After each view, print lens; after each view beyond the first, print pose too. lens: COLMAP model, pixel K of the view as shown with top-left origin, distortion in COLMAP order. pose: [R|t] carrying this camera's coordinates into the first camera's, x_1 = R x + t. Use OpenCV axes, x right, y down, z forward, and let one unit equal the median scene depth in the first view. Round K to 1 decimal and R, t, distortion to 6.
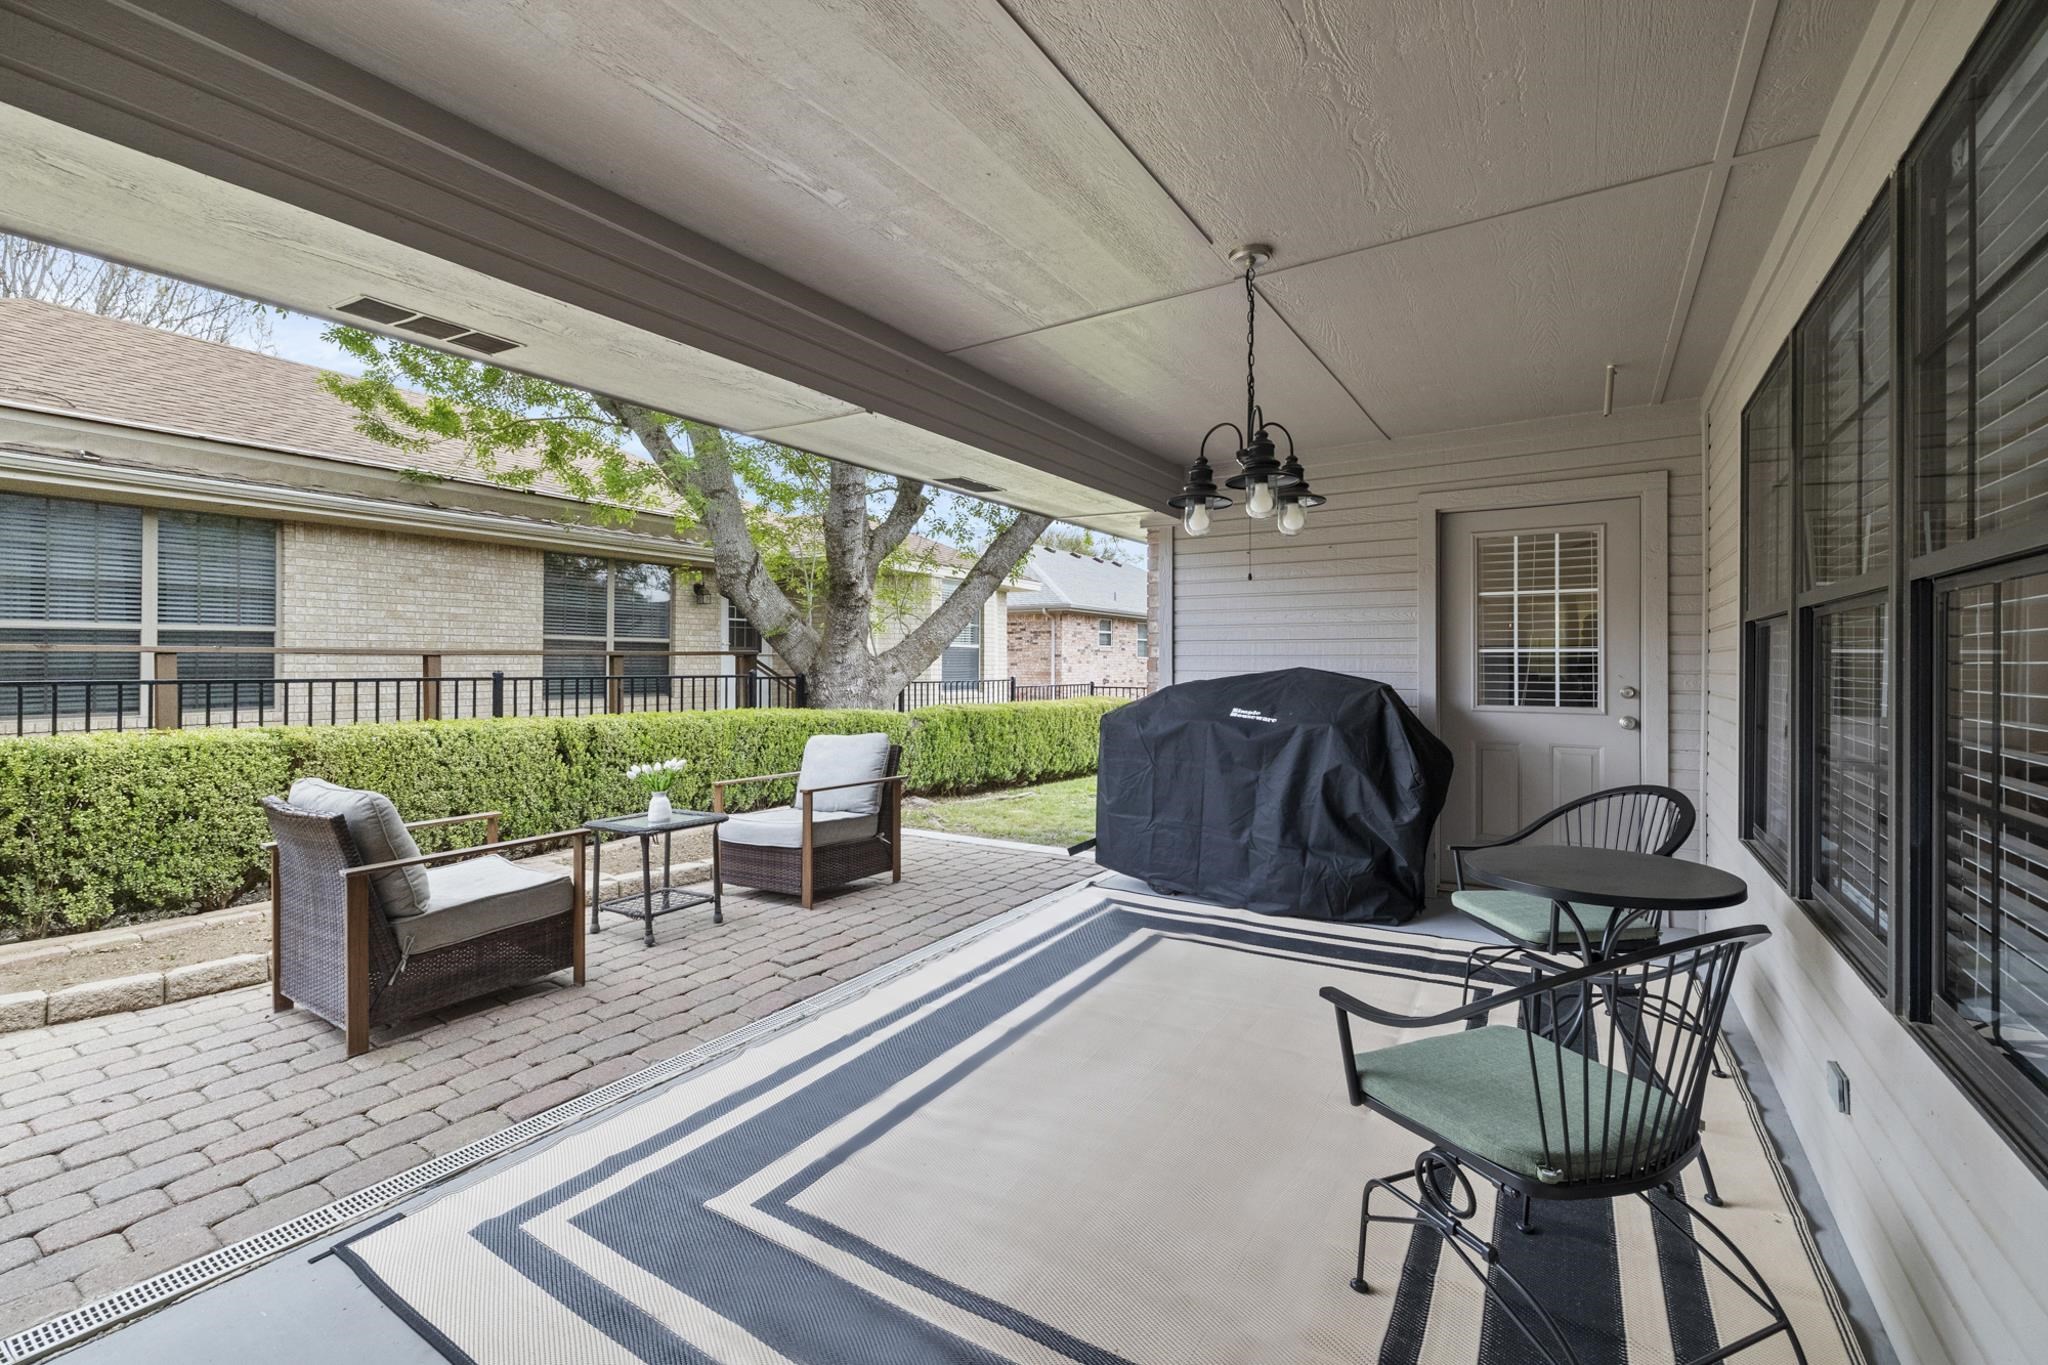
lens RADIAL K [[875.5, 0, 1030.3], [0, 875.5, 660.5], [0, 0, 1]] dist [0.002148, -0.000705]
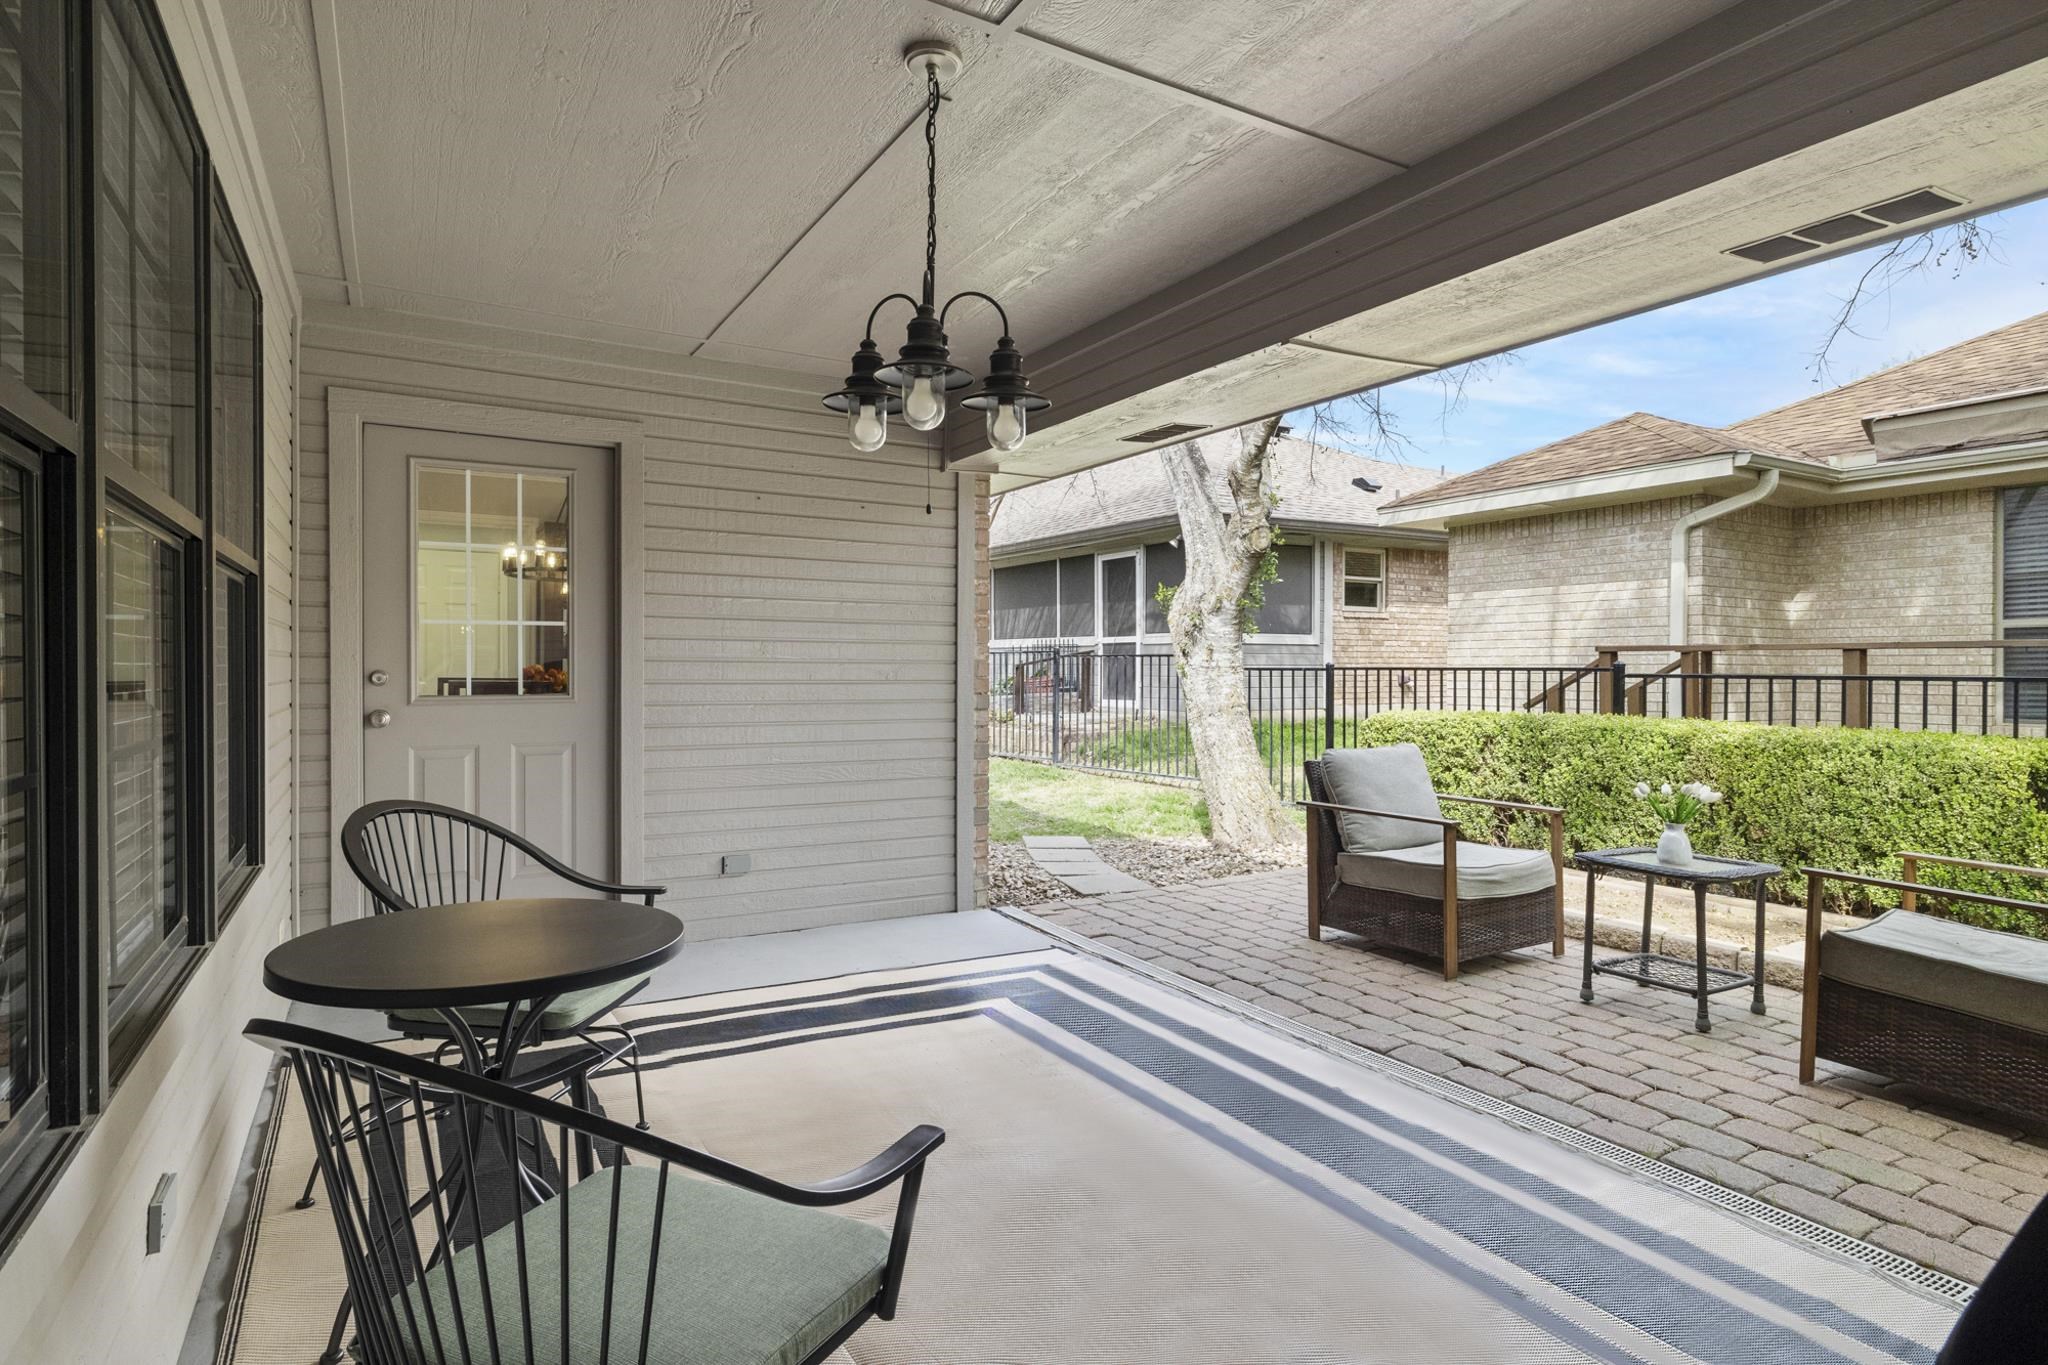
lens RADIAL K [[1078.1, 0, 1021.2], [0, 1078.1, 686.0], [0, 0, 1]] dist [0.001718, 0.000022]
pose [[-0.463034, 0.008361, -0.886301, 0.683075], [-0.004815, 0.999917, 0.011948, 0.027279], [0.886327, 0.009800, -0.462955, 1.005093]]
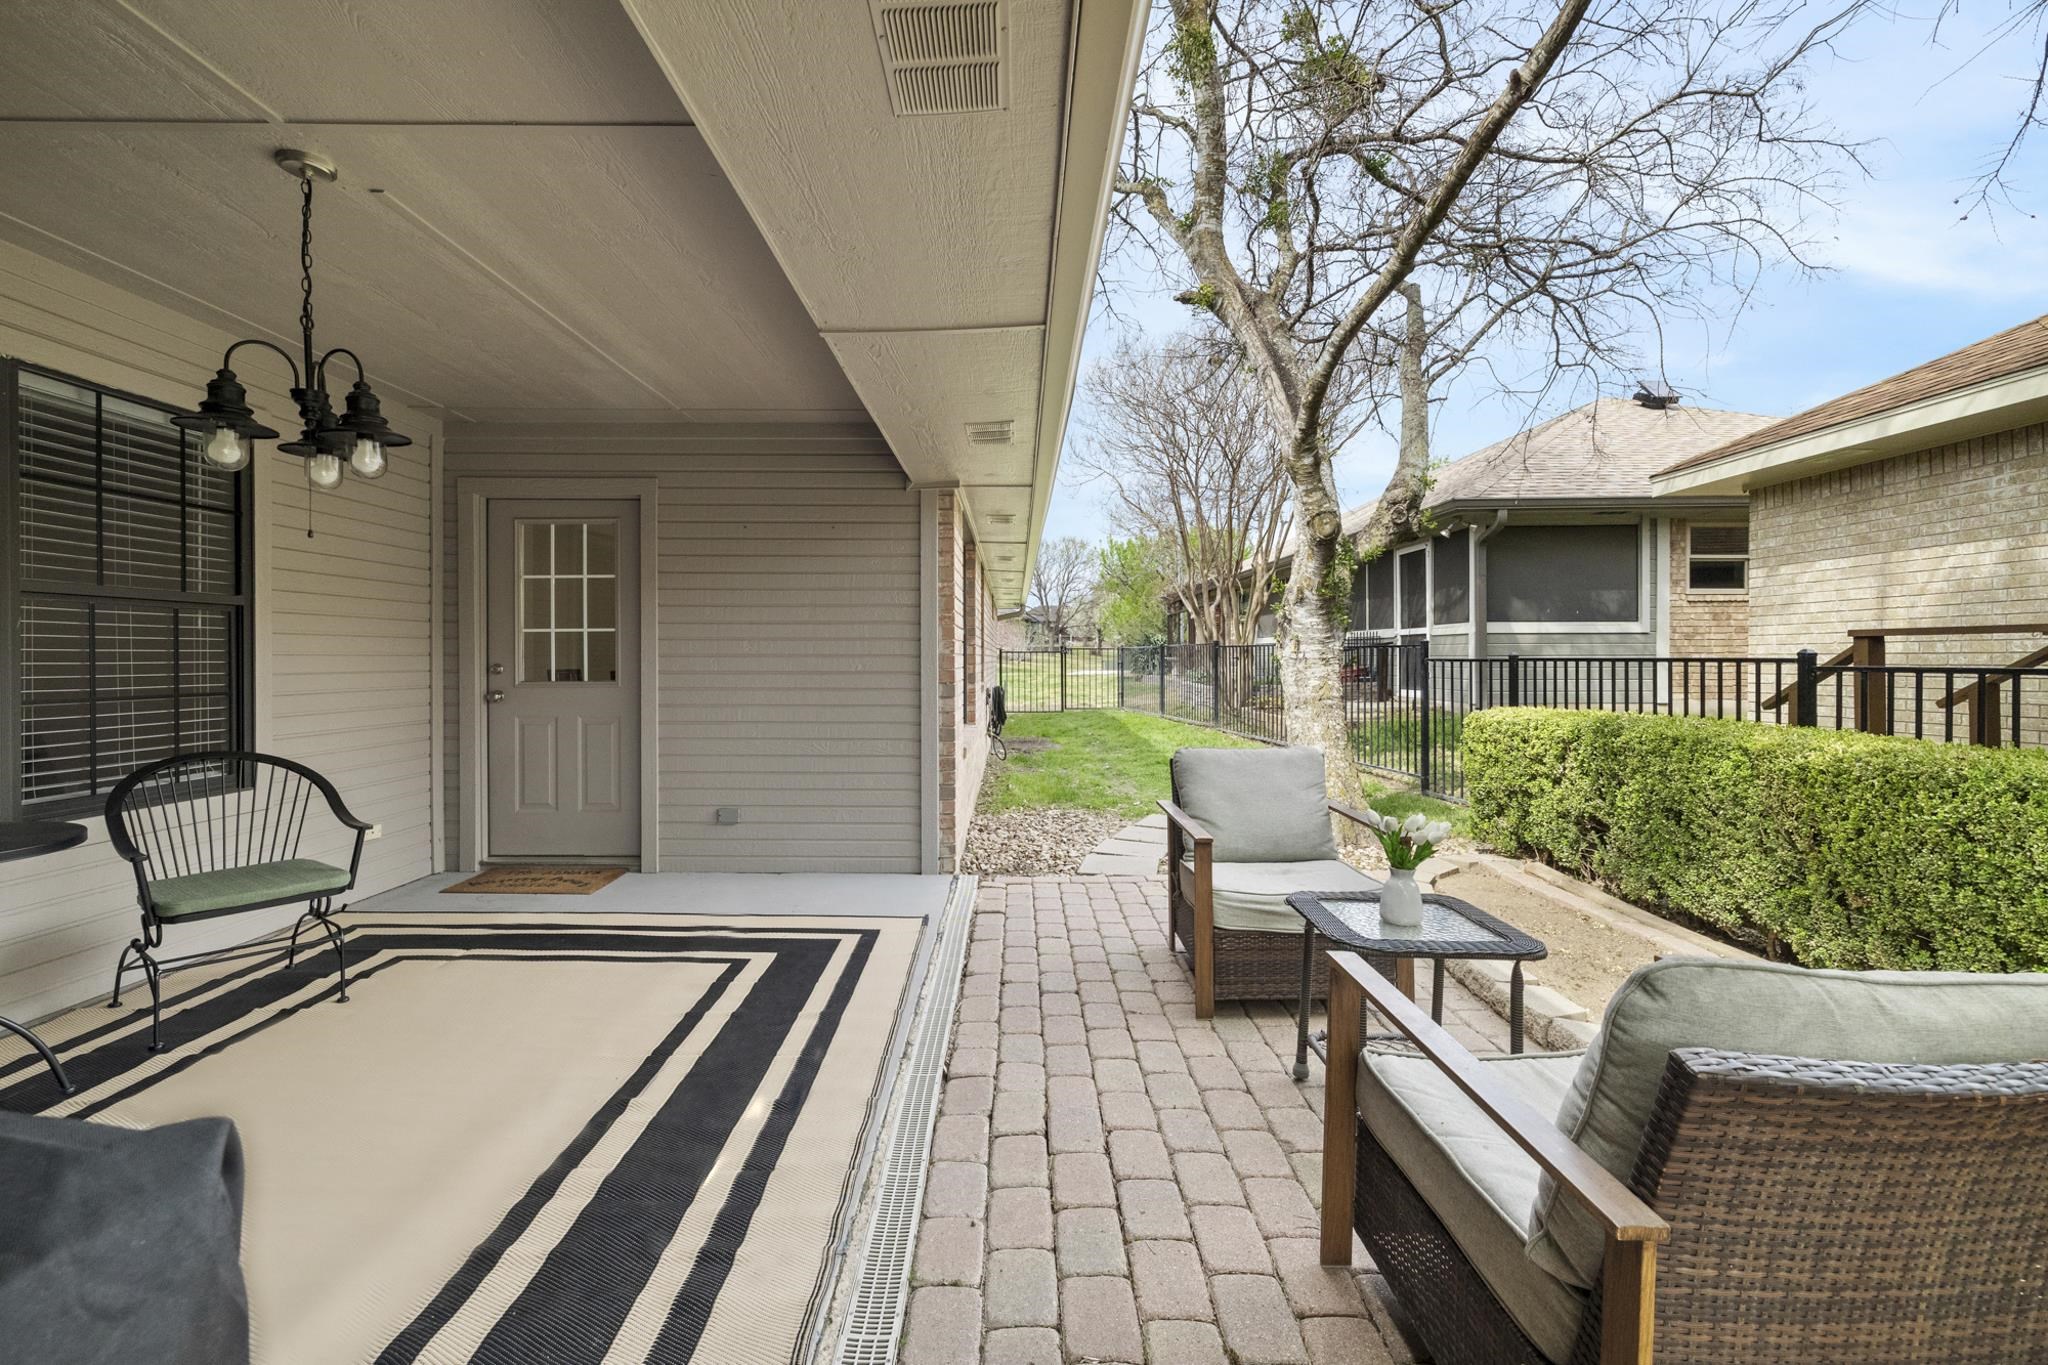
lens RADIAL K [[875.5, 0, 1029.6], [0, 875.5, 672.0], [0, 0, 1]] dist [0.002148, -0.000705]
pose [[-0.847094, 0.003742, -0.531430, 0.066786], [-0.003190, 0.999921, 0.012125, 0.021178], [0.531434, 0.011967, -0.847015, 1.449225]]
